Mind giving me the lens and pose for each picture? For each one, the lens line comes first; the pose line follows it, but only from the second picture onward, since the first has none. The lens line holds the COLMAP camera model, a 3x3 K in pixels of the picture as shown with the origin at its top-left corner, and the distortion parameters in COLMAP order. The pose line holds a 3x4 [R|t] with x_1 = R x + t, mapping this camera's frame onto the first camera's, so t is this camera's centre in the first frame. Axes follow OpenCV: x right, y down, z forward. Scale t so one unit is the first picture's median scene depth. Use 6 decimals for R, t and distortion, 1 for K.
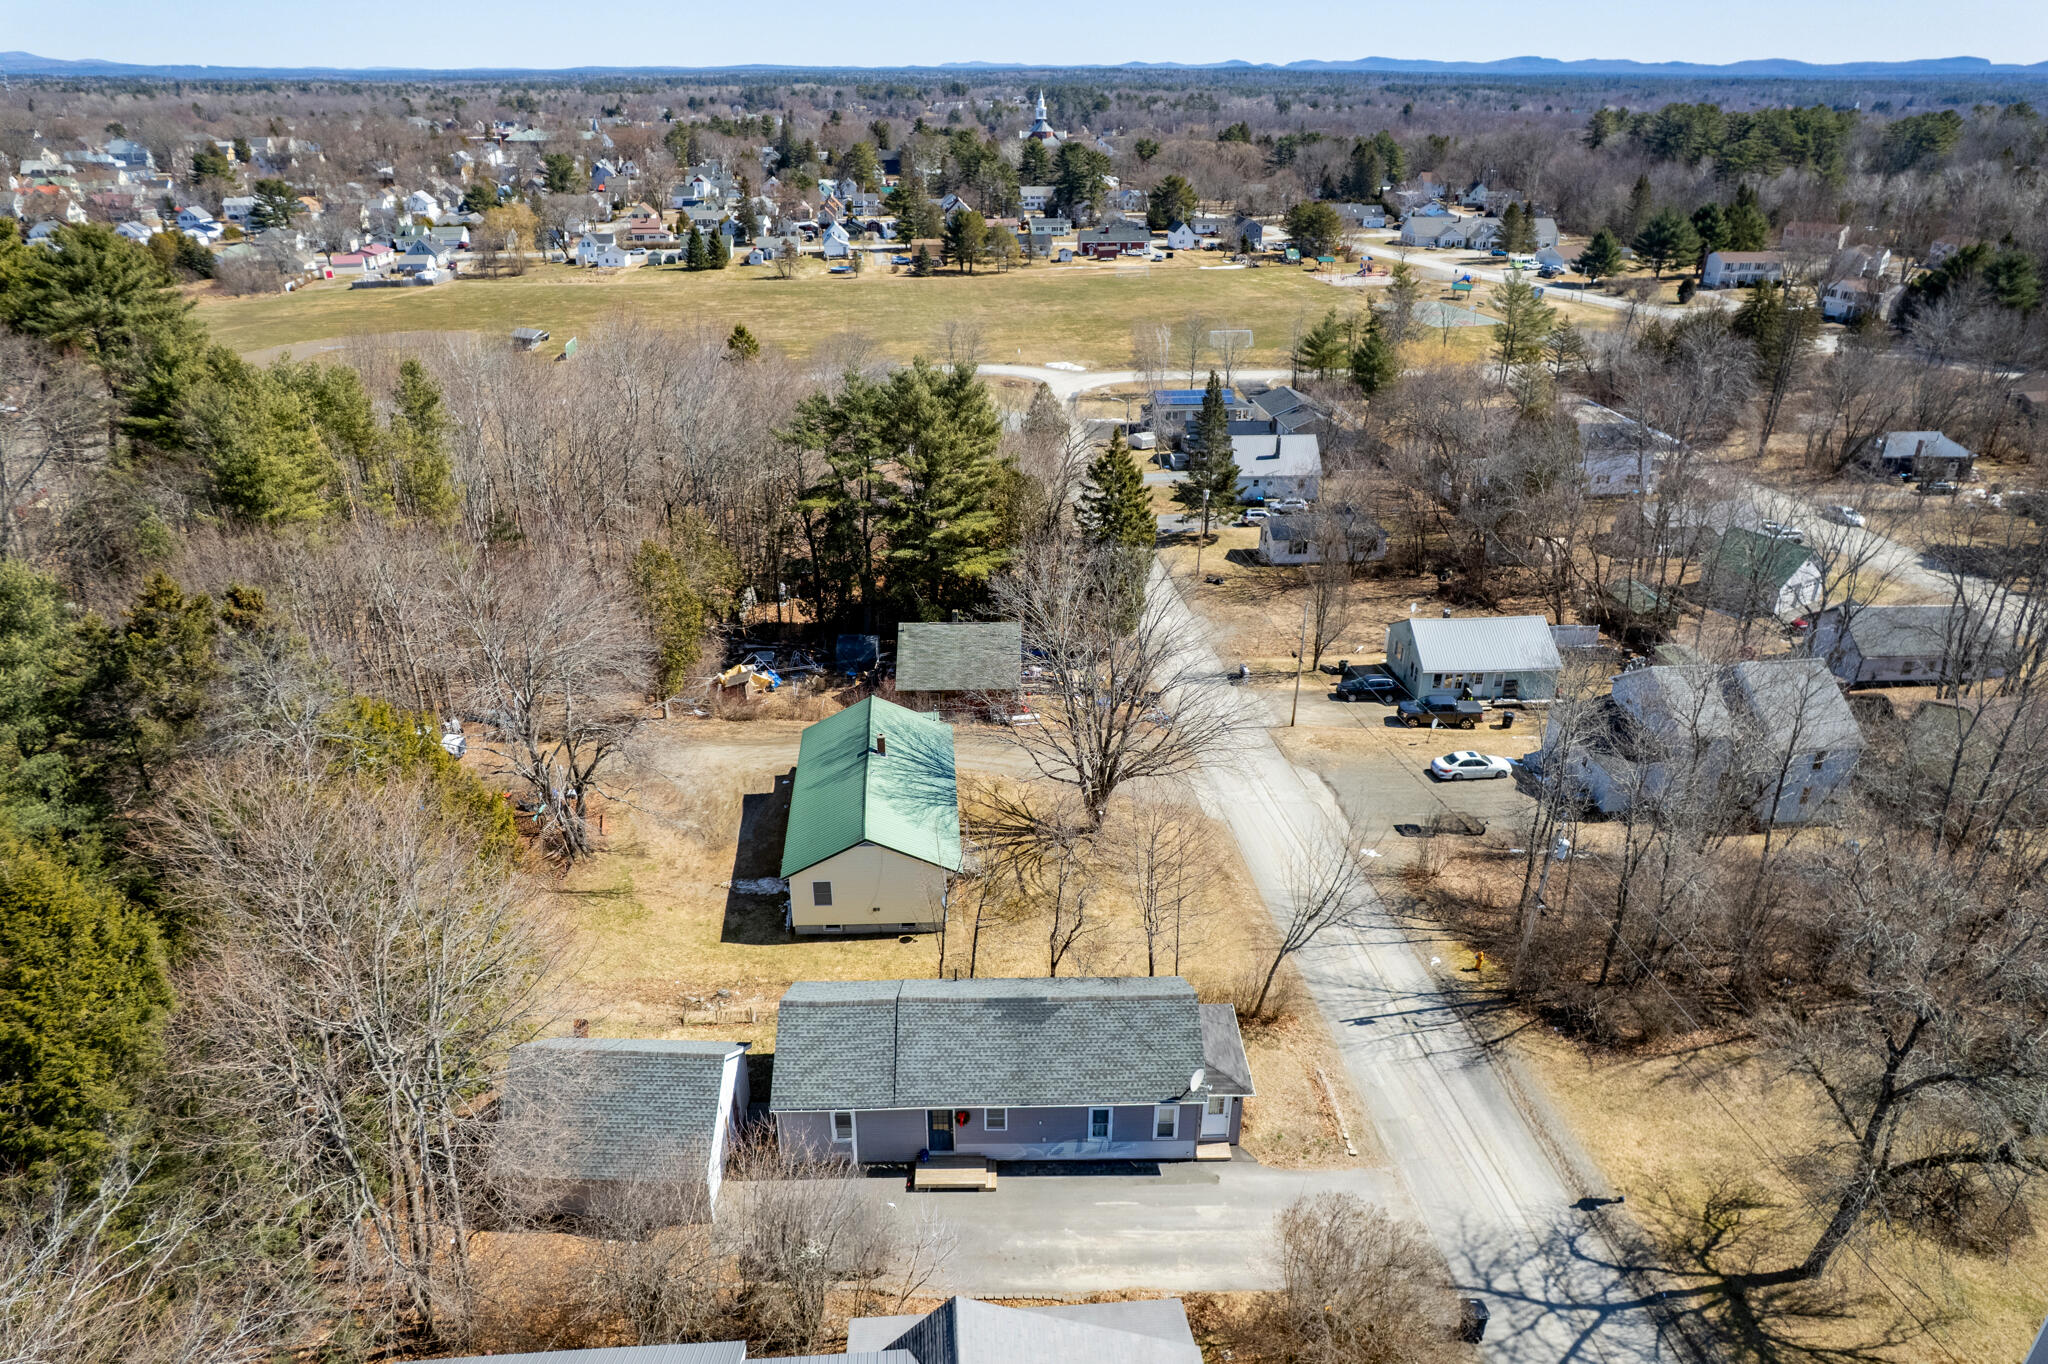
lens RADIAL K [[1278.3, 0, 978.9], [0, 1278.3, 685.7], [0, 0, 1]] dist [-0.086622, 0.069786]
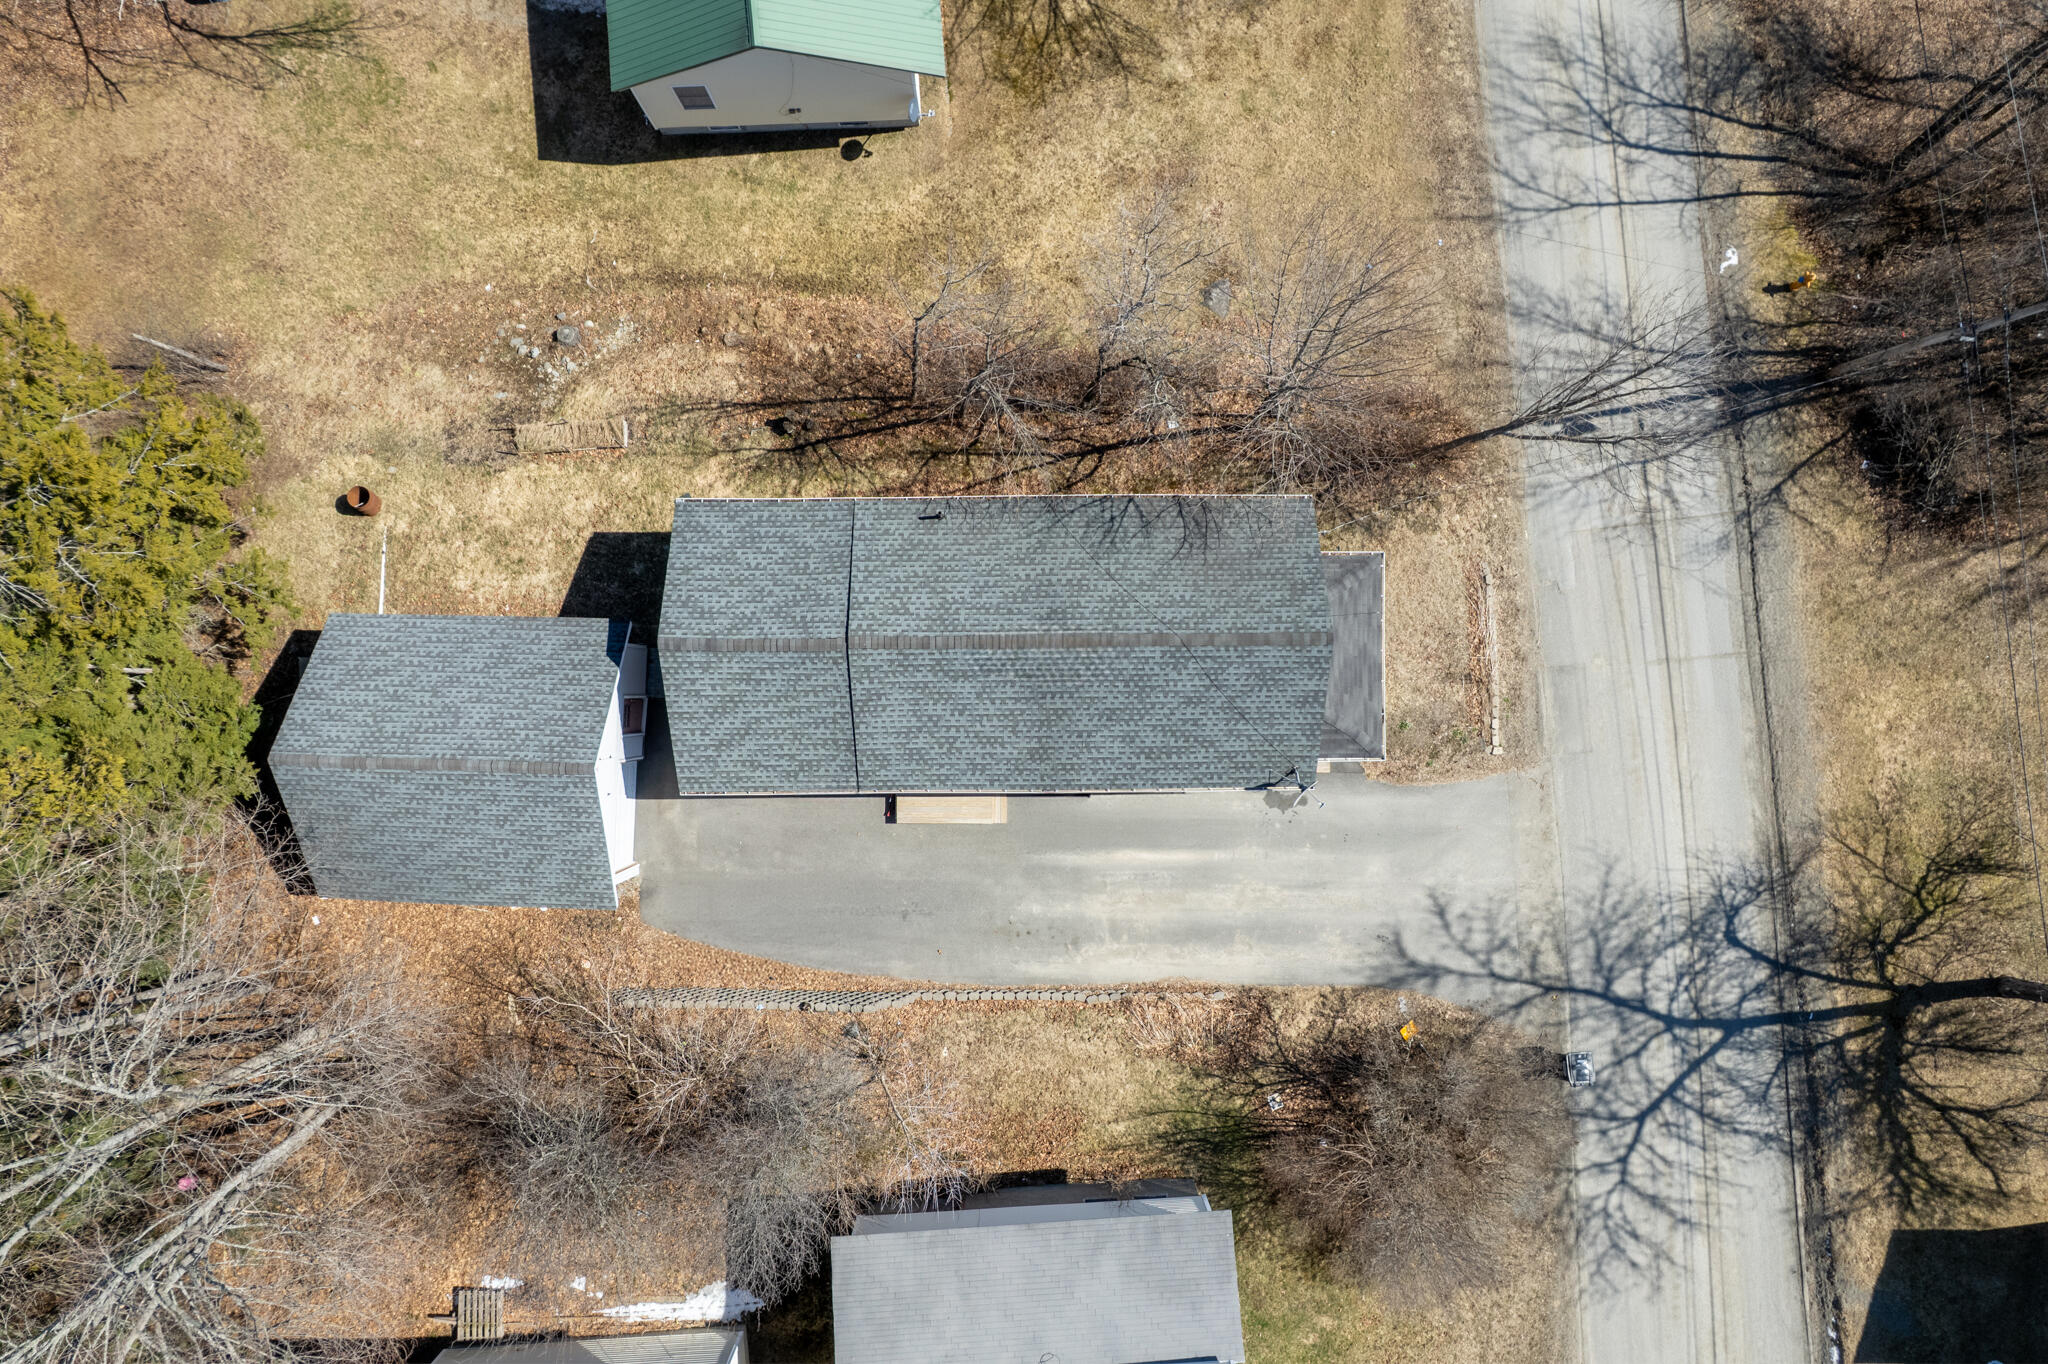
lens RADIAL K [[1278.3, 0, 978.9], [0, 1278.3, 685.7], [0, 0, 1]] dist [-0.086622, 0.069786]
pose [[0.999924, -0.006267, 0.010585, -0.010450], [-0.006839, 0.432095, 0.901802, -0.341792], [-0.010225, -0.901806, 0.432020, 0.828665]]
